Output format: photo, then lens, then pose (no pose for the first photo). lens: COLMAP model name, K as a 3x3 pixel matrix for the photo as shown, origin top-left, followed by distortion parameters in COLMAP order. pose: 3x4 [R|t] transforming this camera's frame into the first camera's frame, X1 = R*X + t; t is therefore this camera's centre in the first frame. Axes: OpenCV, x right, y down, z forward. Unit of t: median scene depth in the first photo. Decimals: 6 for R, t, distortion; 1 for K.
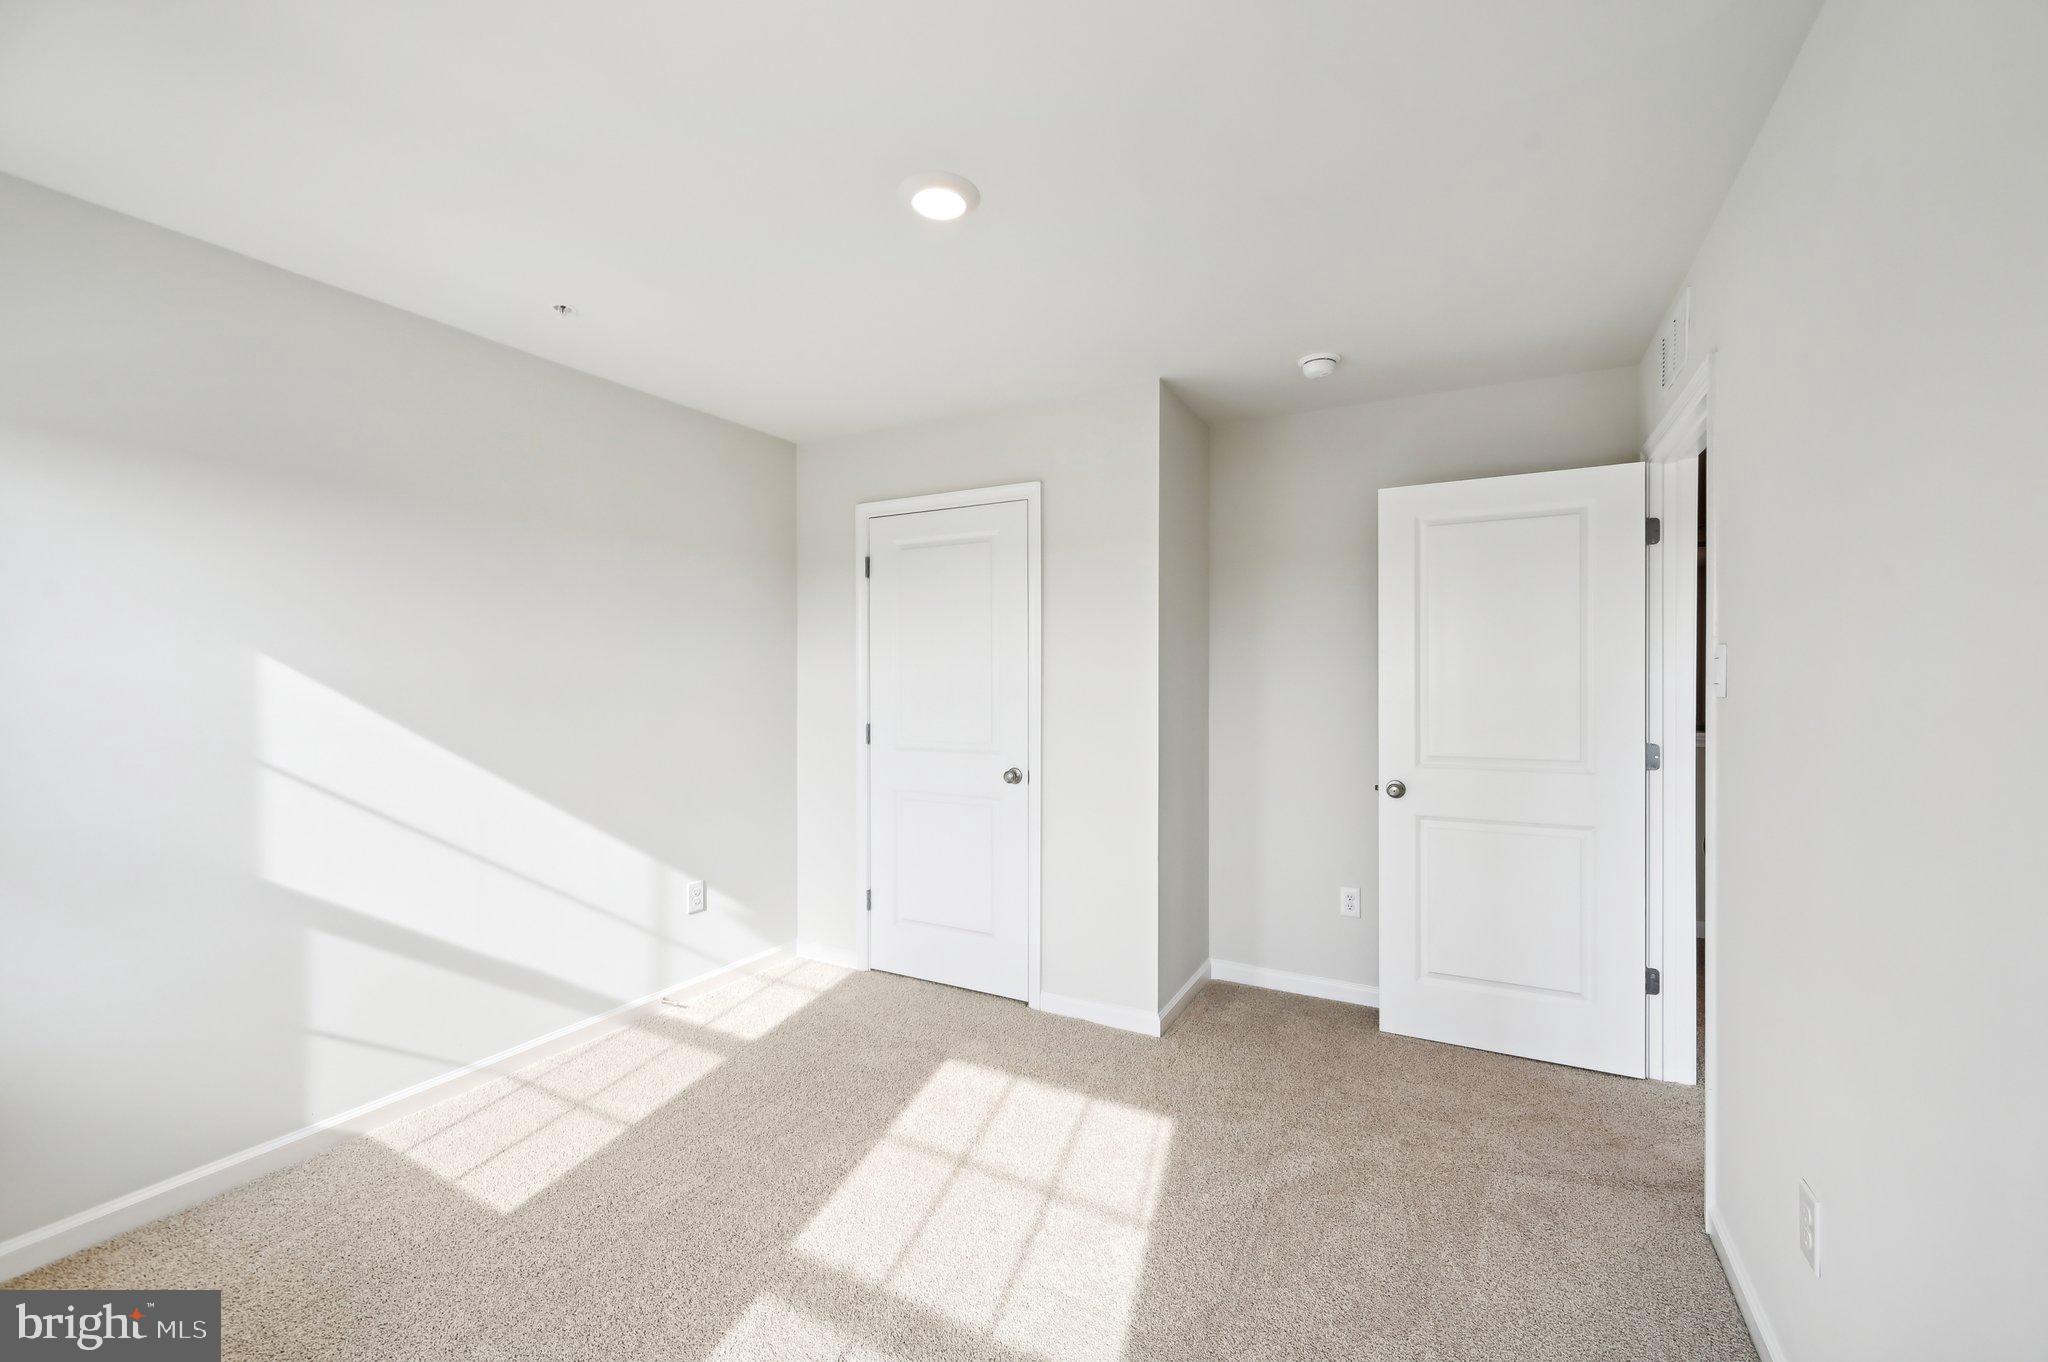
lens RADIAL K [[833.5, 0, 1030.5], [0, 833.5, 679.4], [0, 0, 1]] dist [0.001831, 0.000091]
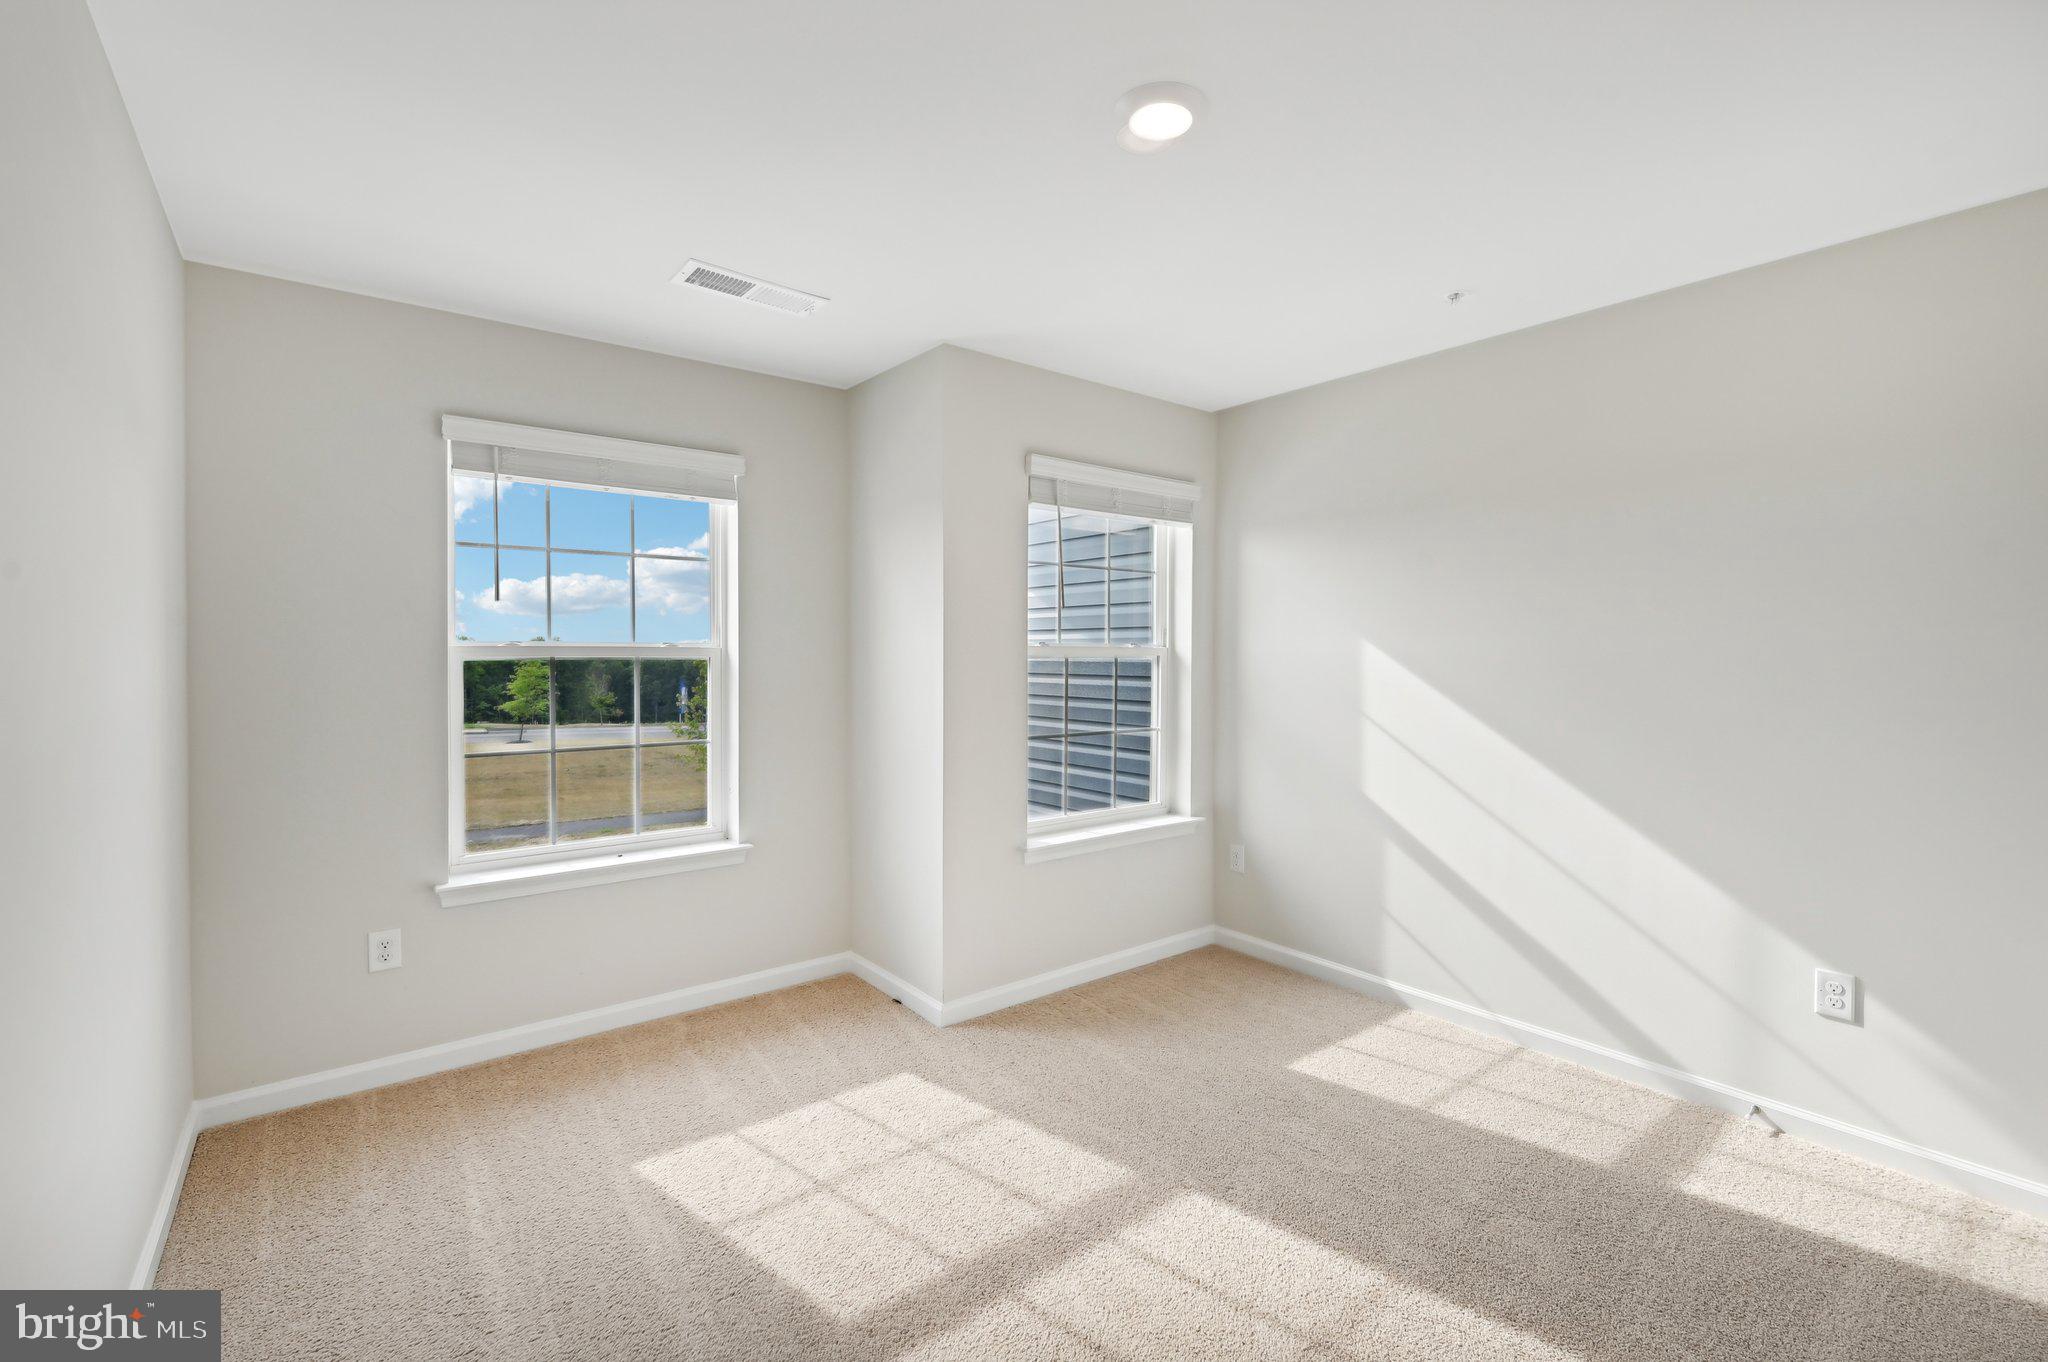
lens RADIAL K [[833.5, 0, 1034.1], [0, 833.5, 676.4], [0, 0, 1]] dist [0.001831, 0.000091]
pose [[-0.365397, 0.035591, -0.930171, 0.590701], [0.004439, 0.999324, 0.036493, -0.020132], [0.930841, 0.009205, -0.365308, 0.910835]]
